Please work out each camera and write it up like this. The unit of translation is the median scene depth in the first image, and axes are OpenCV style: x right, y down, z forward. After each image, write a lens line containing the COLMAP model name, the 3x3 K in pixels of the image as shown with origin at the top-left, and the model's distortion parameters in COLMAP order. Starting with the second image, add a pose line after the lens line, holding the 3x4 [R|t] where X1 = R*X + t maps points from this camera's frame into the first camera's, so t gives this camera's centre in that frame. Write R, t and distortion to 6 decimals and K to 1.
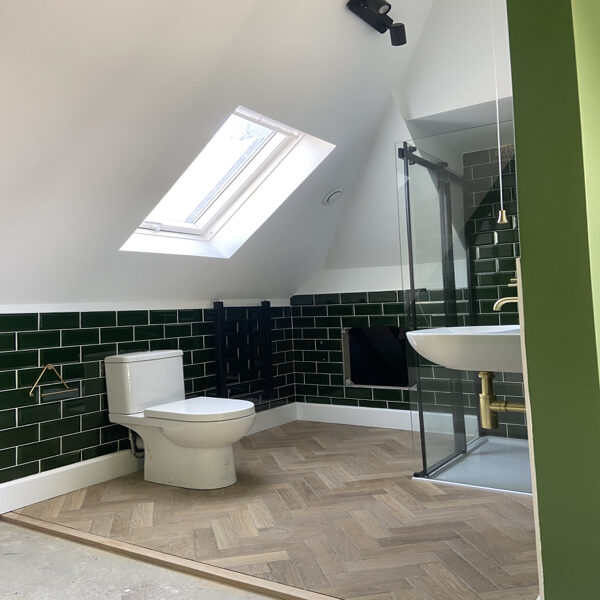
lens RADIAL K [[613.1, 0, 299.3], [0, 613.1, 321.5], [0, 0, 1]] dist [0.167950, -0.283430]
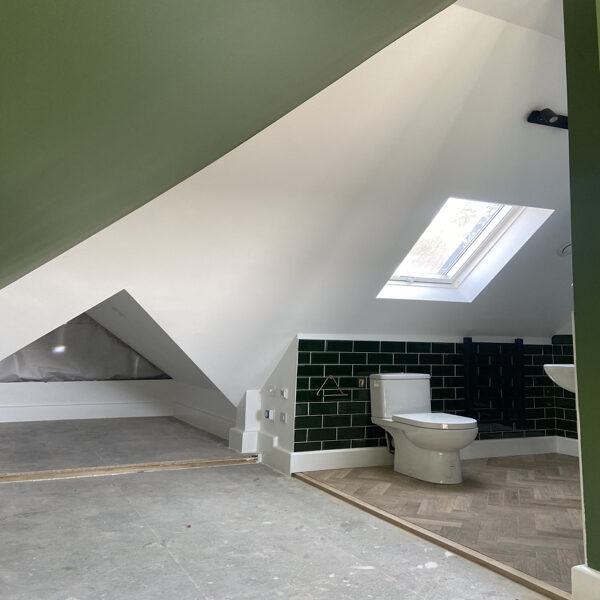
lens RADIAL K [[613.1, 0, 299.3], [0, 613.1, 321.5], [0, 0, 1]] dist [0.167950, -0.283430]
pose [[0.859272, 0.025046, -0.510906, 0.240605], [-0.054424, 0.997608, -0.042628, 0.007247], [0.508616, 0.064434, 0.858579, -0.246168]]
